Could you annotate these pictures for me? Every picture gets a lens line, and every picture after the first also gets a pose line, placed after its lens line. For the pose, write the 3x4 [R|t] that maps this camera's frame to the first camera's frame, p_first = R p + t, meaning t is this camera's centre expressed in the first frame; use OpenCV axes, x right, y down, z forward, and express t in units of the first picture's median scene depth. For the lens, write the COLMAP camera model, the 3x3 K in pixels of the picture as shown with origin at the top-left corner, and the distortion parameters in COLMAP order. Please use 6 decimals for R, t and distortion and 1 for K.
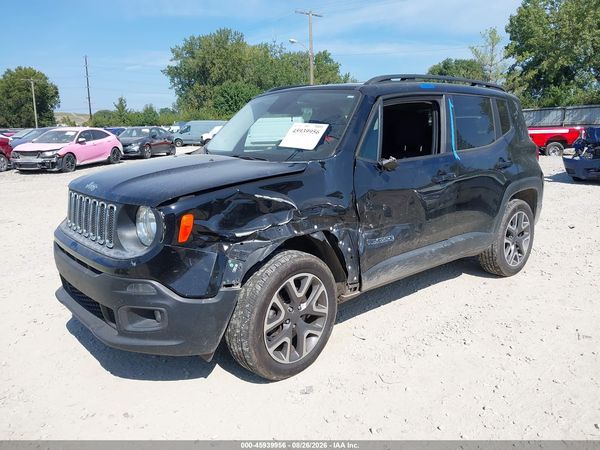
lens RADIAL K [[463.5, 0, 301.6], [0, 463.5, 227.1], [0, 0, 1]] dist [0.035467, -0.047422]
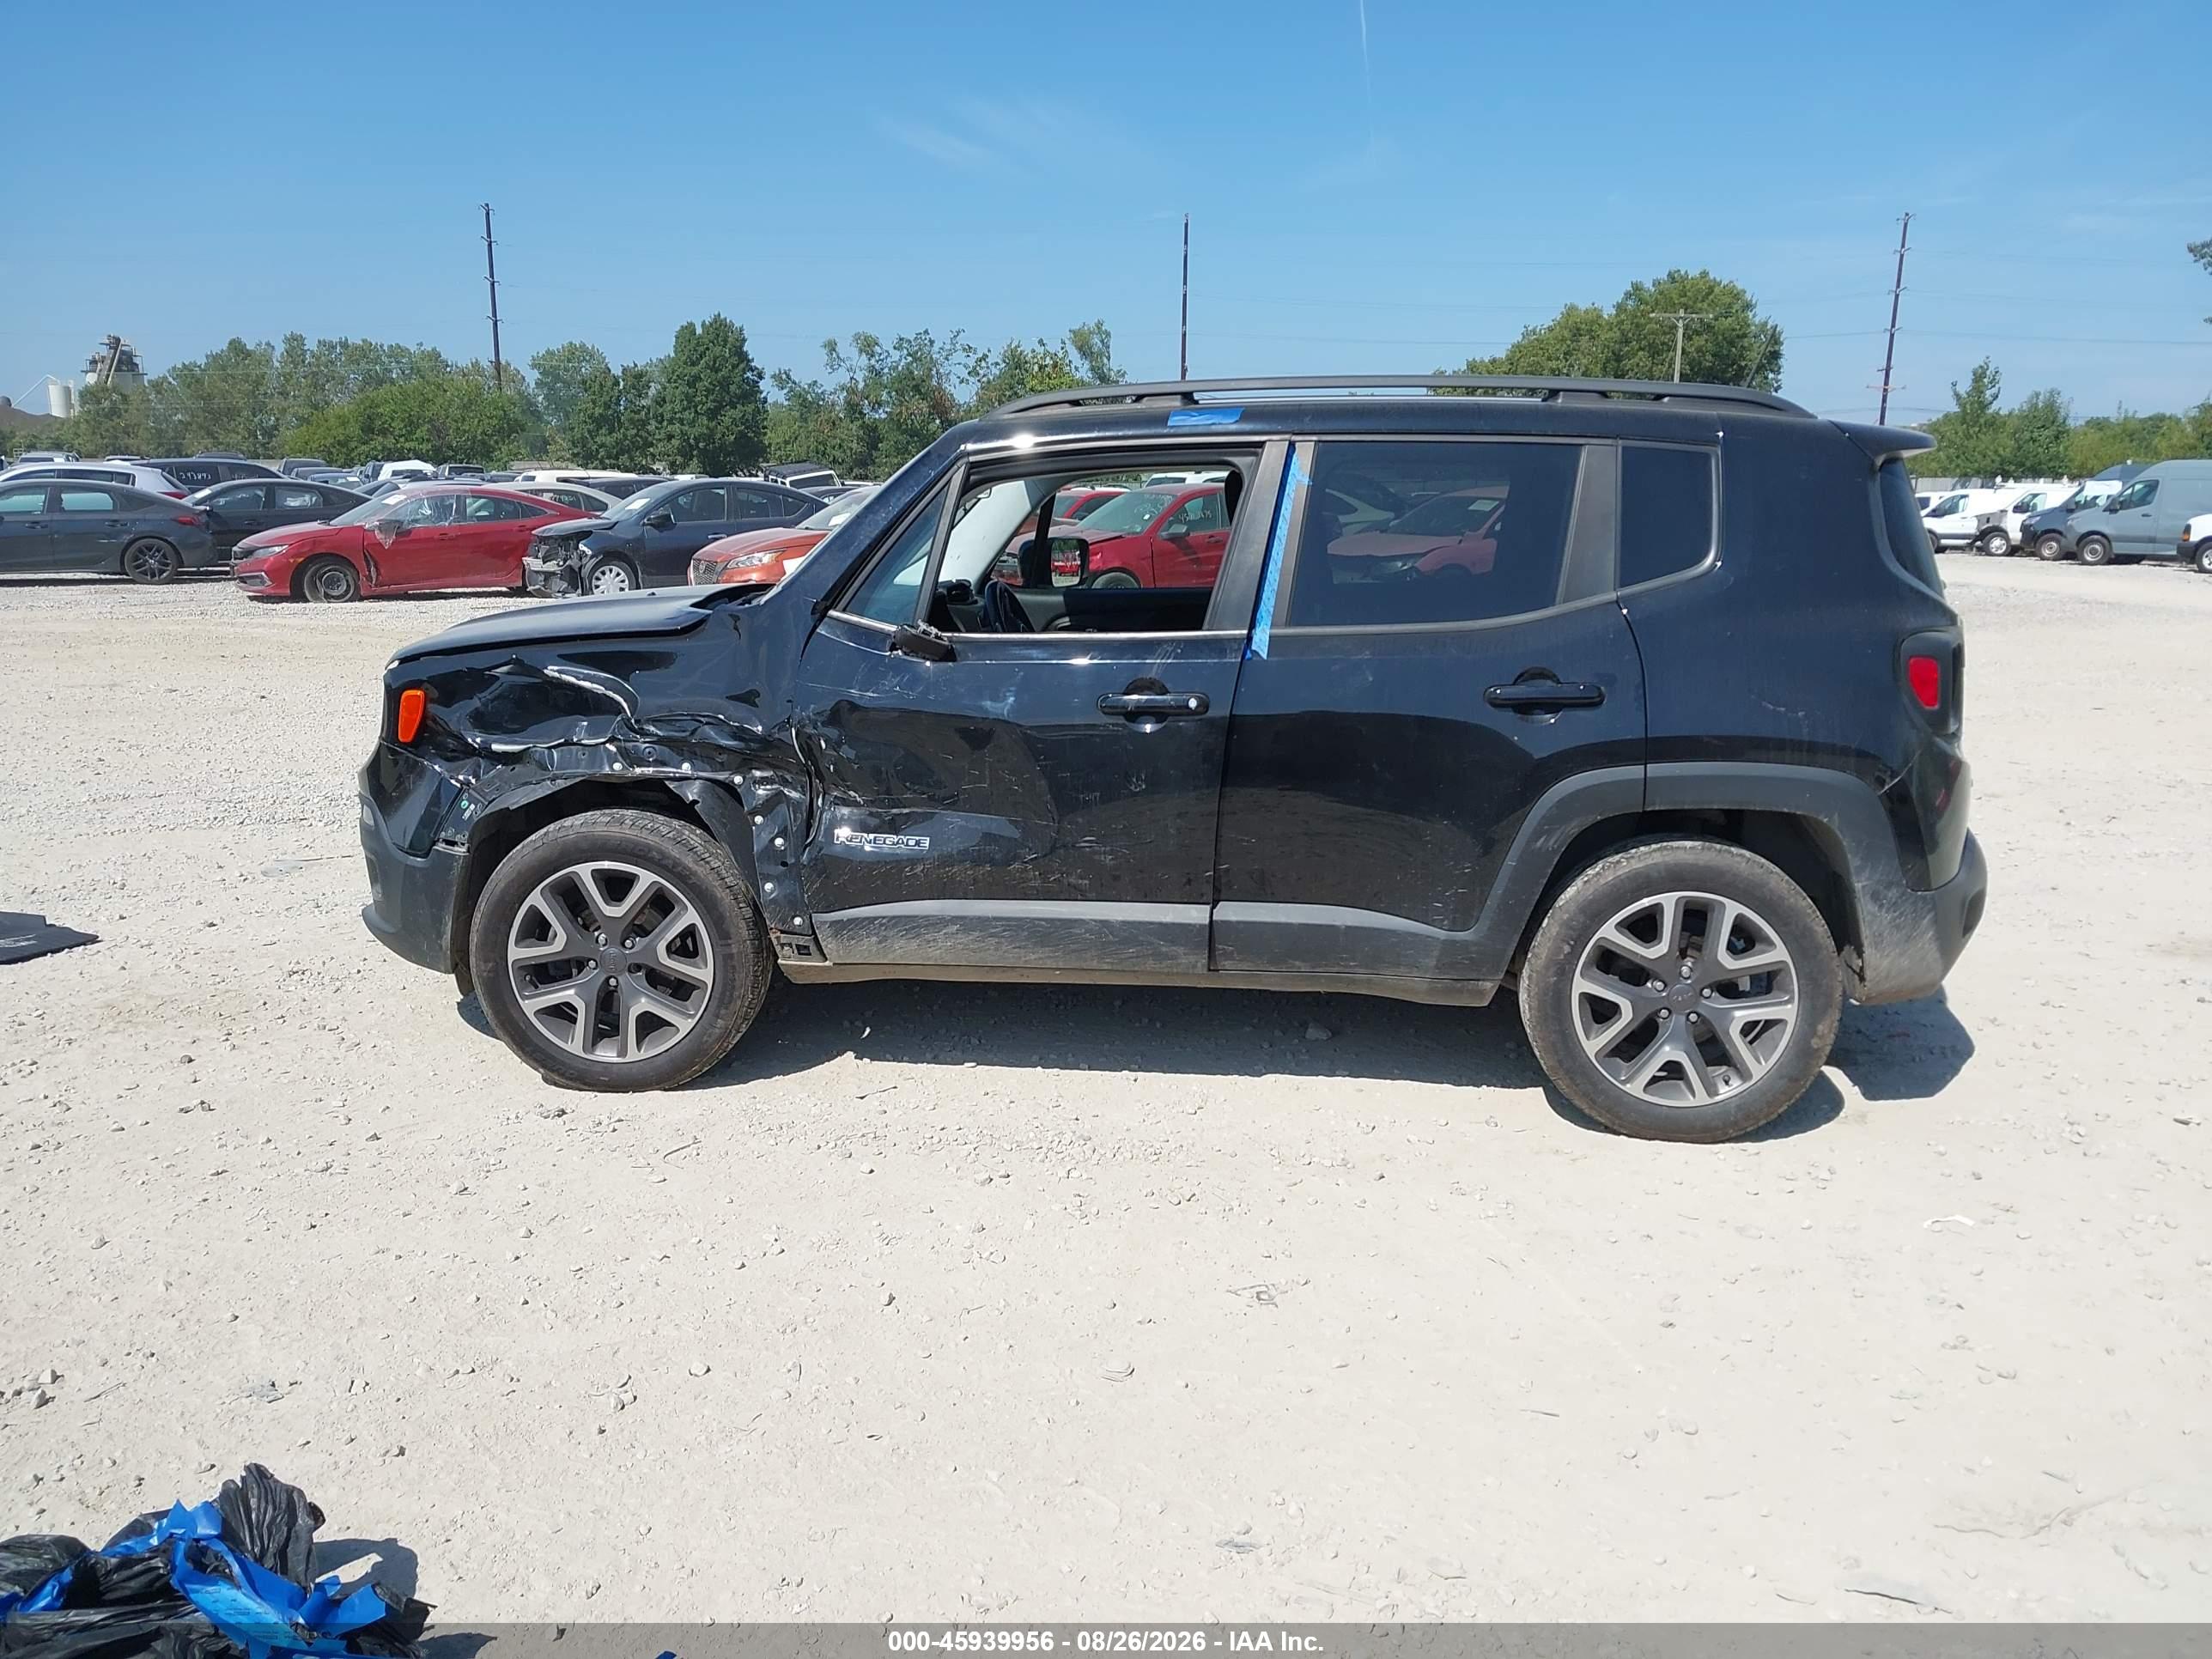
lens RADIAL K [[1708.9, 0, 1108.8], [0, 1708.9, 832.5], [0, 0, 1]] dist [0.035467, -0.047422]
pose [[0.673606, 0.168380, -0.719655, 1.248692], [-0.173405, 0.982529, 0.067577, -0.100004], [0.718461, 0.079271, 0.691036, 0.181940]]
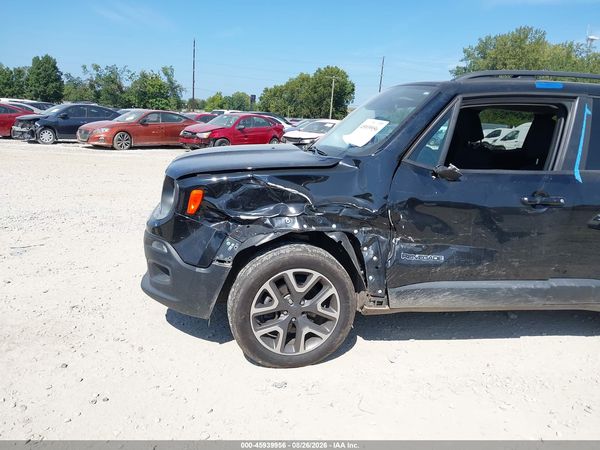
lens RADIAL K [[463.5, 0, 311.0], [0, 463.5, 227.6], [0, 0, 1]] dist [0.035467, -0.047422]
pose [[0.848741, 0.182957, -0.496151, 0.410335], [-0.183003, 0.981889, 0.049020, -0.031256], [0.496134, 0.049192, 0.866851, 0.129139]]
